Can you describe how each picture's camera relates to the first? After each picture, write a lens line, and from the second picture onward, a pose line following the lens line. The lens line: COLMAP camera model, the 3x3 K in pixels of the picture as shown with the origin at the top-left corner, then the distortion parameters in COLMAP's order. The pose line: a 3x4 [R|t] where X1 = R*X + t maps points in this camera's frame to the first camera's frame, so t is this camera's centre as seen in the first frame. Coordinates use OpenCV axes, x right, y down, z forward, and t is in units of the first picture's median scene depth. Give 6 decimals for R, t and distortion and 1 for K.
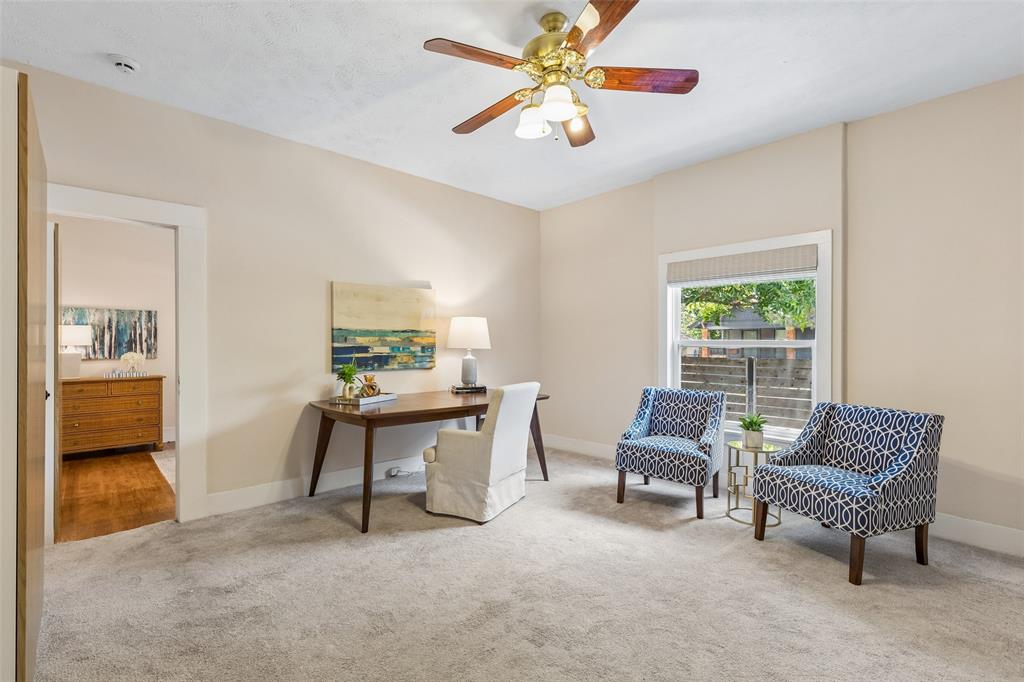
lens RADIAL K [[461.7, 0, 514.1], [0, 461.7, 343.8], [0, 0, 1]] dist [0.015614, -0.003886]
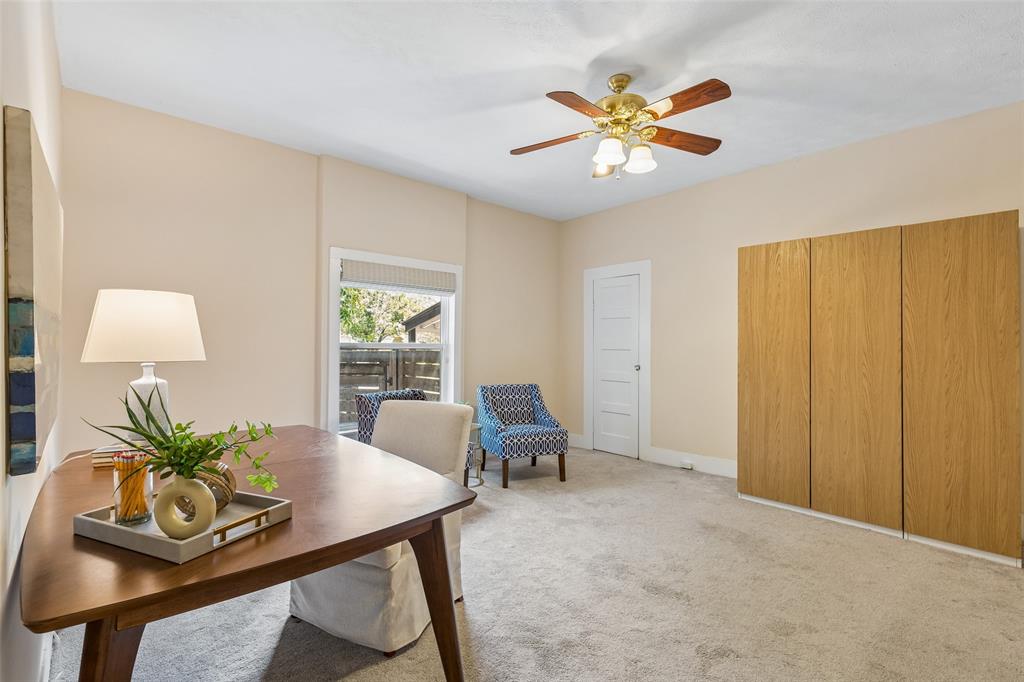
lens RADIAL K [[461.7, 0, 505.0], [0, 461.7, 342.9], [0, 0, 1]] dist [0.015614, -0.003886]
pose [[0.019616, -0.000920, 0.999807, -0.713689], [0.007354, 0.999973, 0.000776, -0.007782], [-0.999781, 0.007337, 0.019623, 0.828561]]
